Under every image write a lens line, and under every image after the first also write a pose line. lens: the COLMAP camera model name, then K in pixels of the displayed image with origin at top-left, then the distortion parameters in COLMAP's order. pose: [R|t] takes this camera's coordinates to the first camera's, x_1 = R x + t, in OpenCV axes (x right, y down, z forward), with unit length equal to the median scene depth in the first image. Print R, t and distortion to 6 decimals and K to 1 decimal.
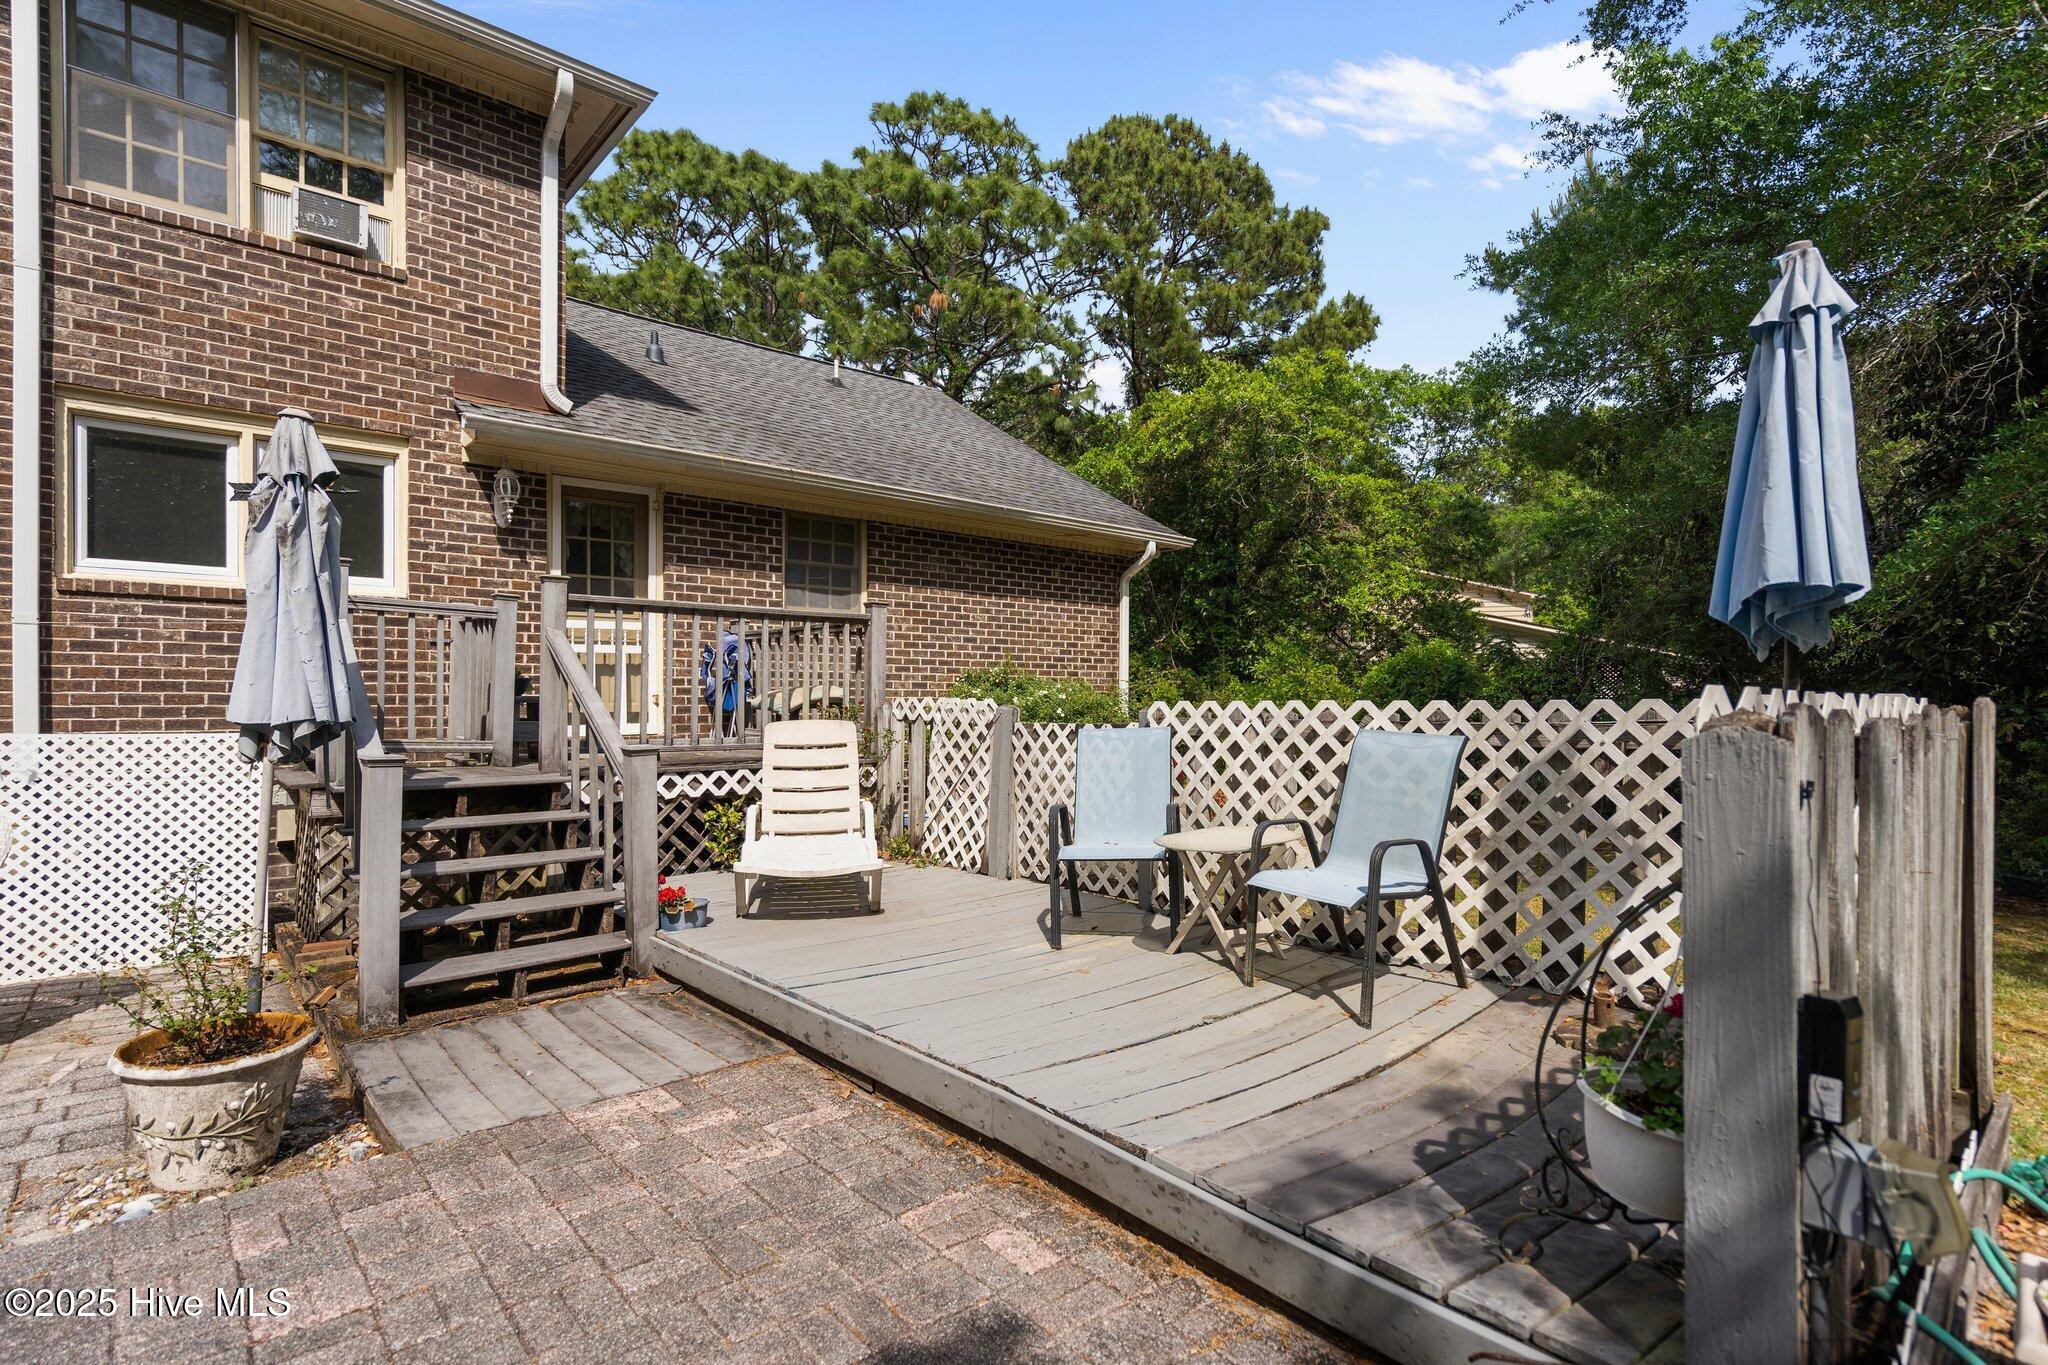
lens RADIAL K [[1004.6, 0, 1024.0], [0, 1004.6, 682.5], [0, 0, 1]] dist [0.001829, 0.000181]
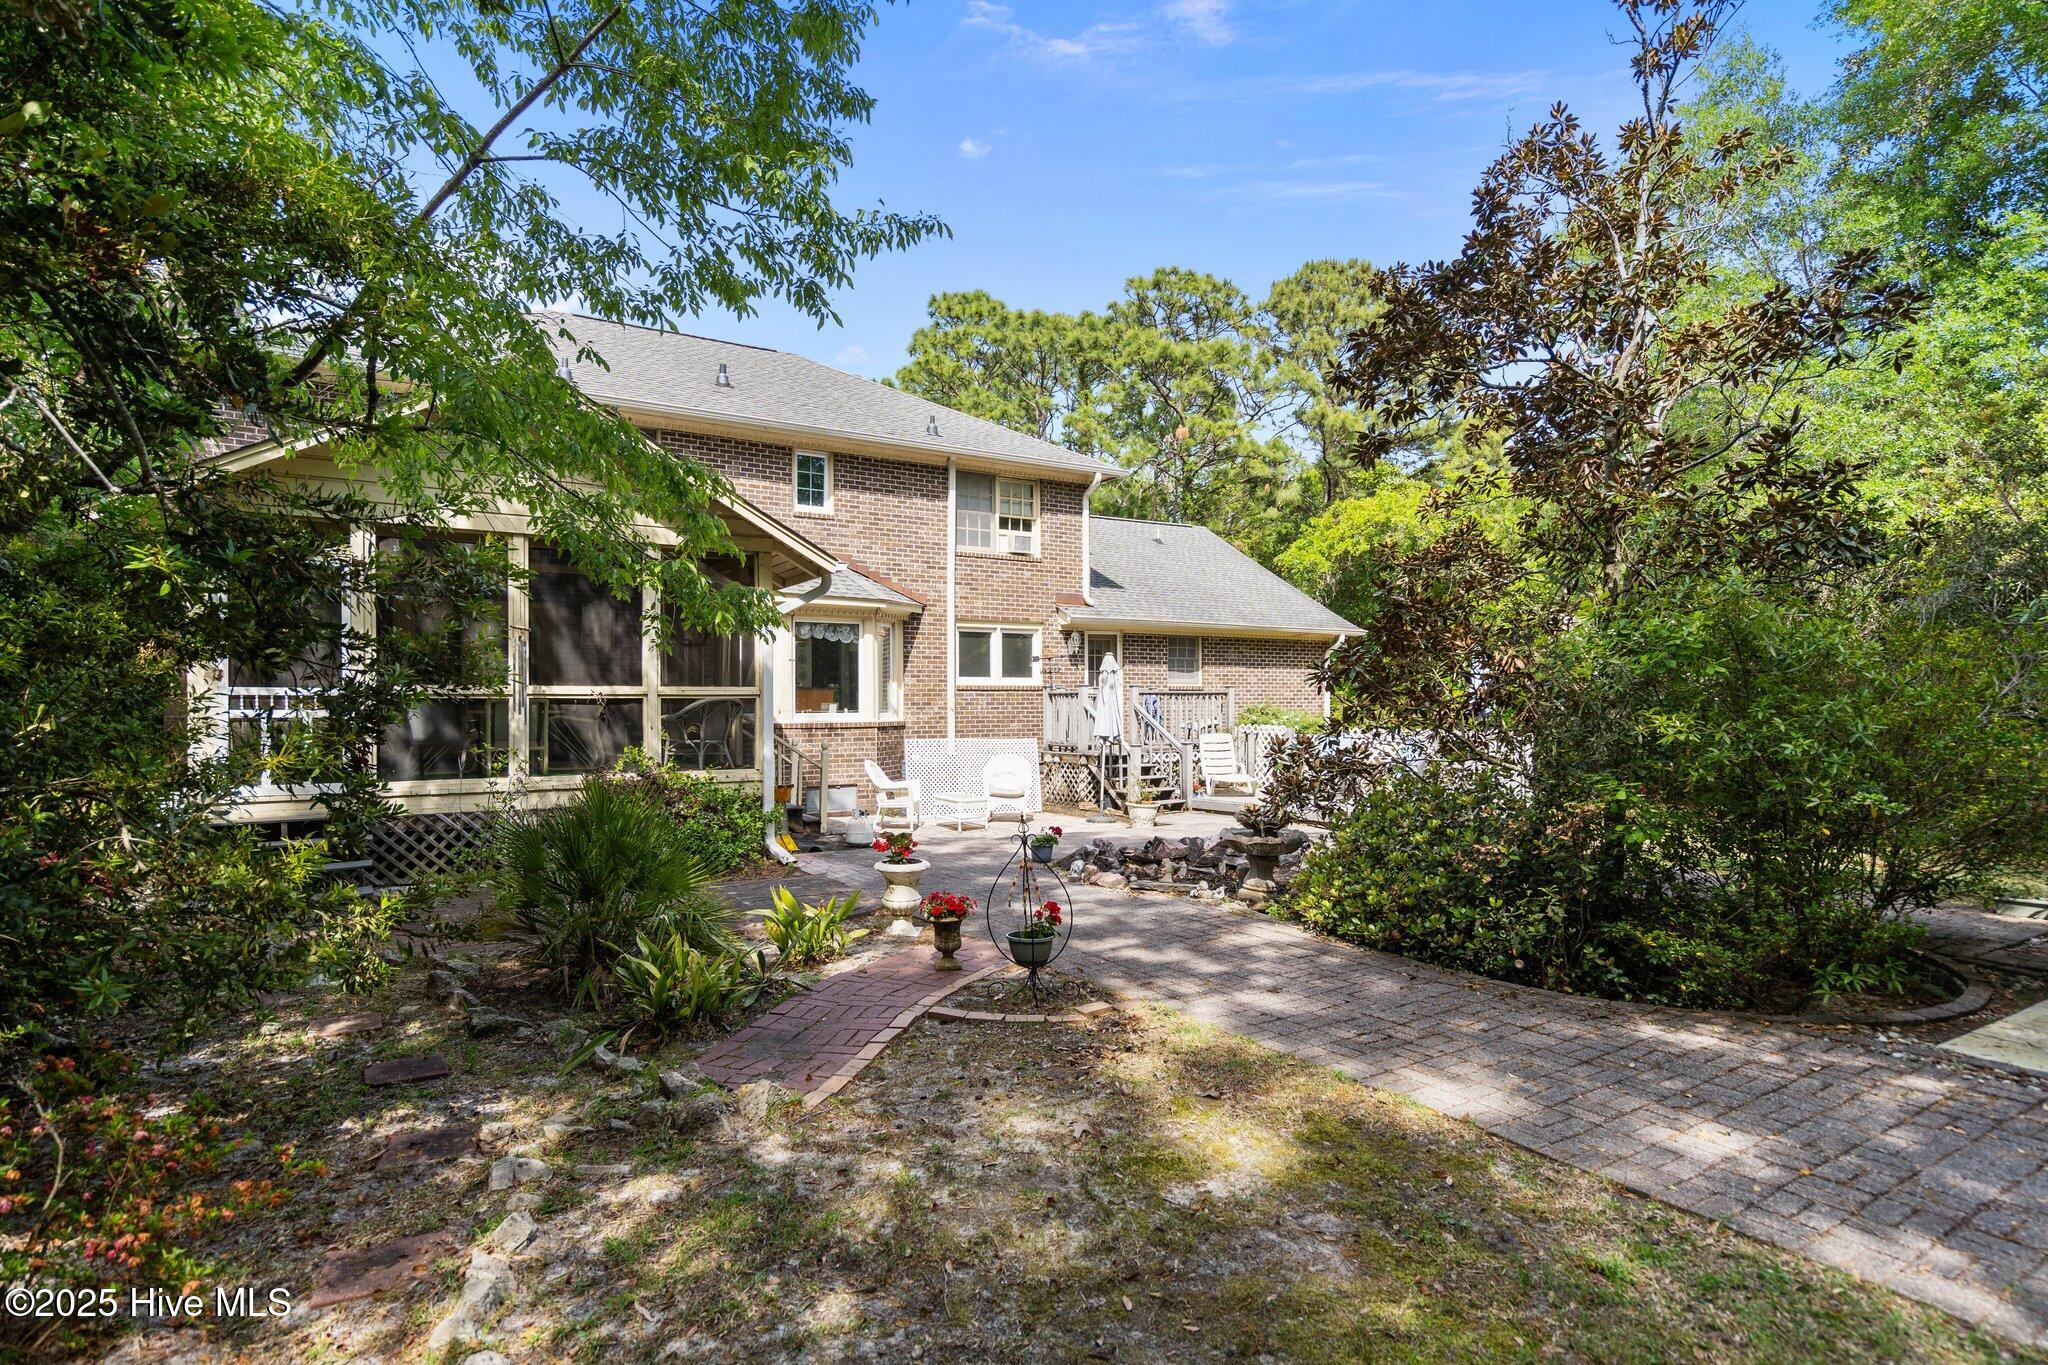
lens RADIAL K [[1046.0, 0, 1024.0], [0, 1046.0, 682.5], [0, 0, 1]] dist [-0.002136, -0.000374]
pose [[0.986161, -0.009633, -0.165510, -0.218404], [0.009331, 0.999953, -0.002599, -0.084286], [0.165527, 0.001018, 0.986205, -1.633680]]
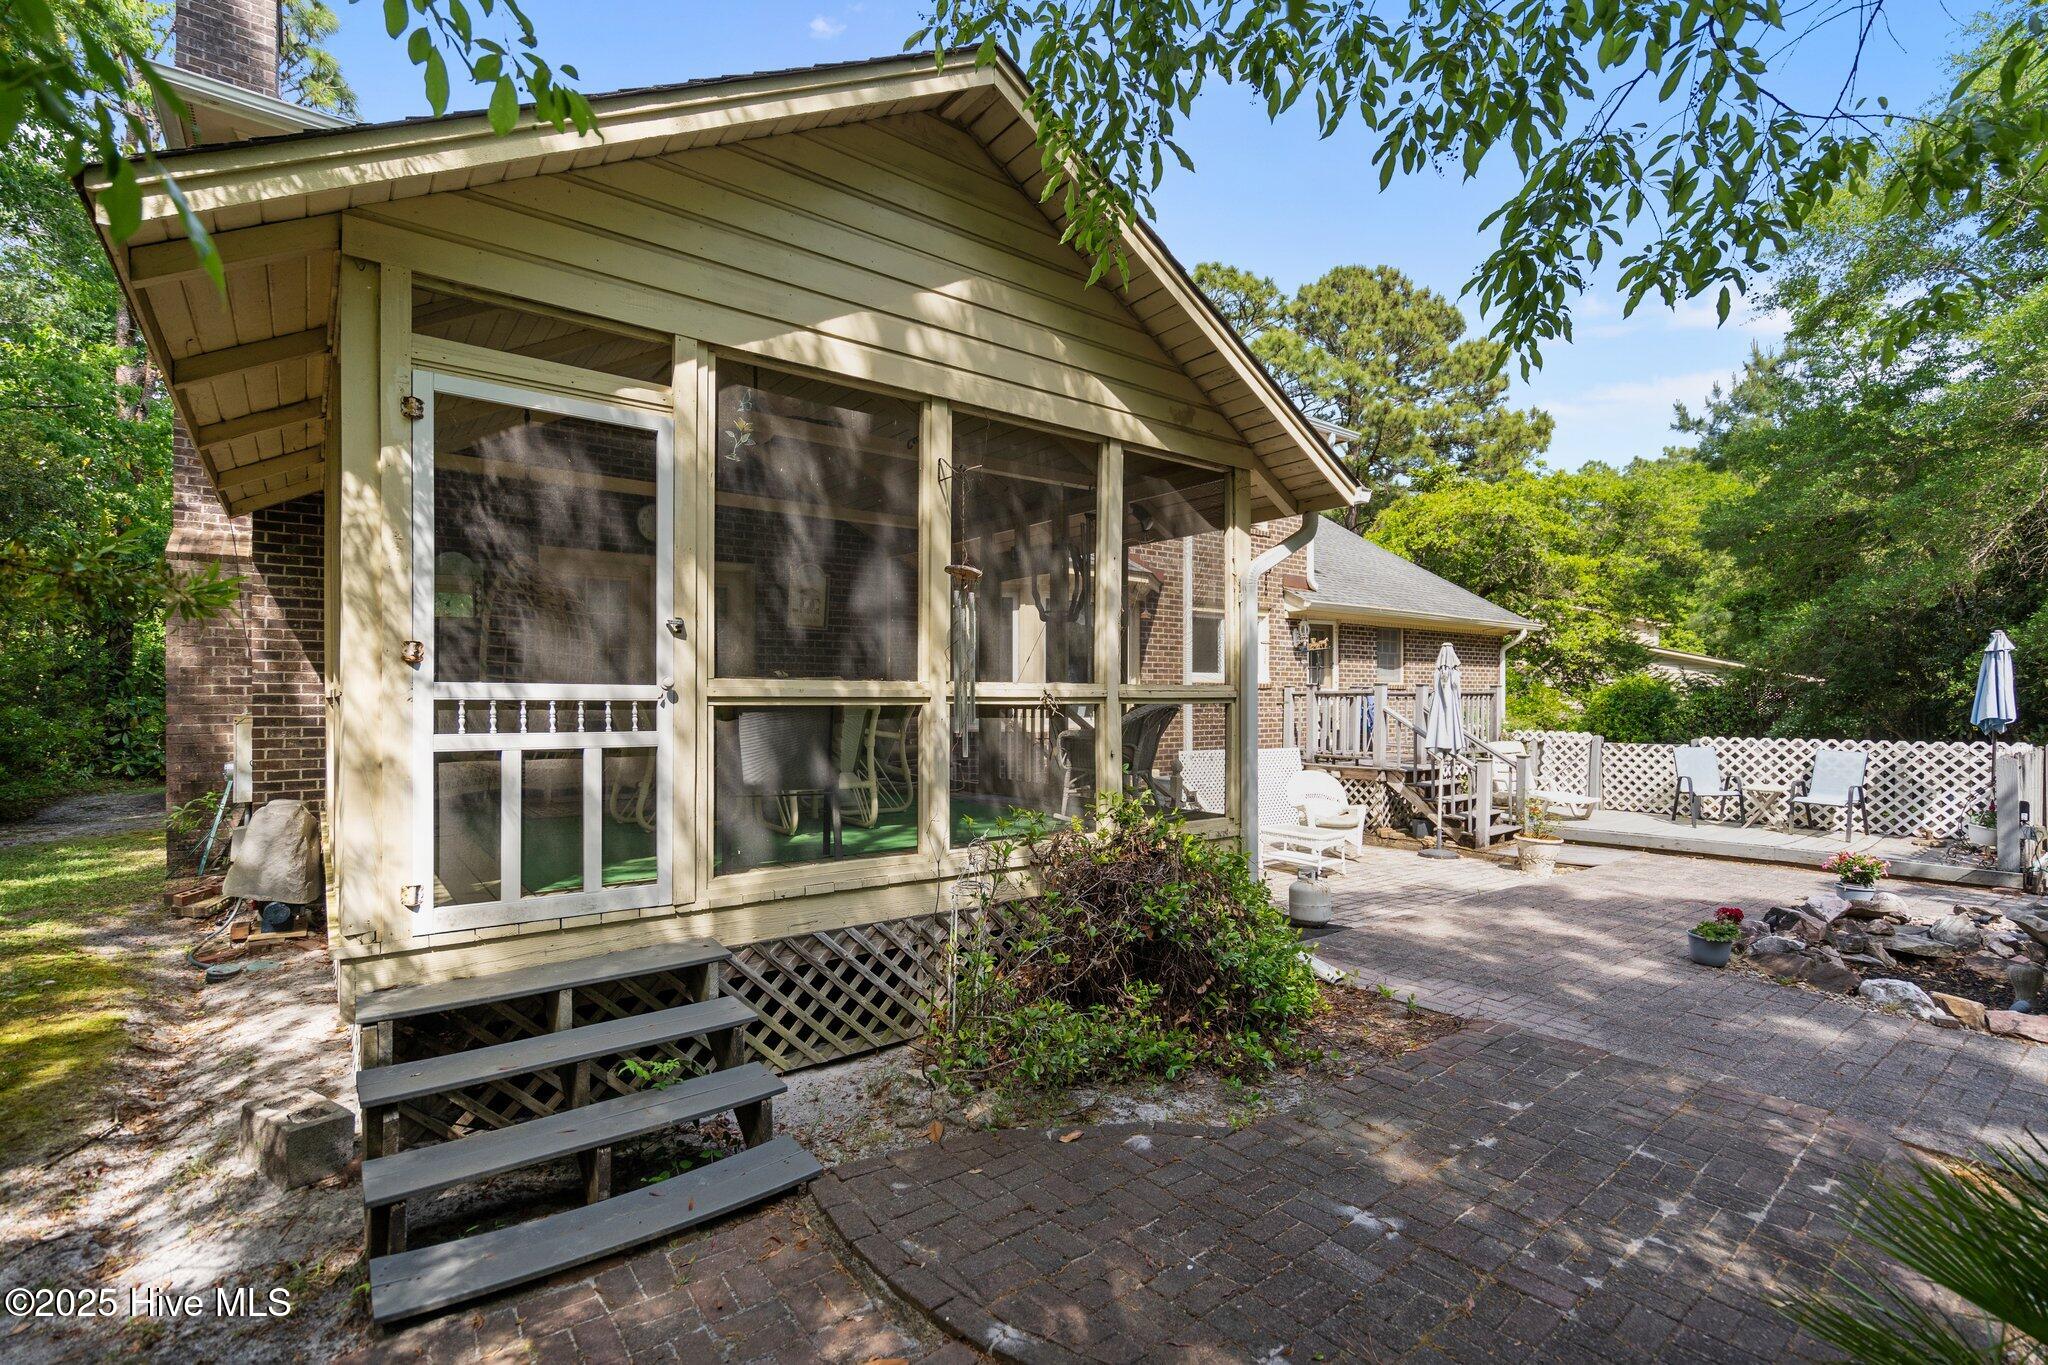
lens RADIAL K [[935.4, 0, 1024.0], [0, 935.4, 682.5], [0, 0, 1]] dist [-0.002665, -0.000664]
pose [[0.998002, -0.003512, -0.063086, -1.010295], [0.003598, 0.999993, 0.001245, -0.089876], [0.063082, -0.001470, 0.998007, -1.036175]]
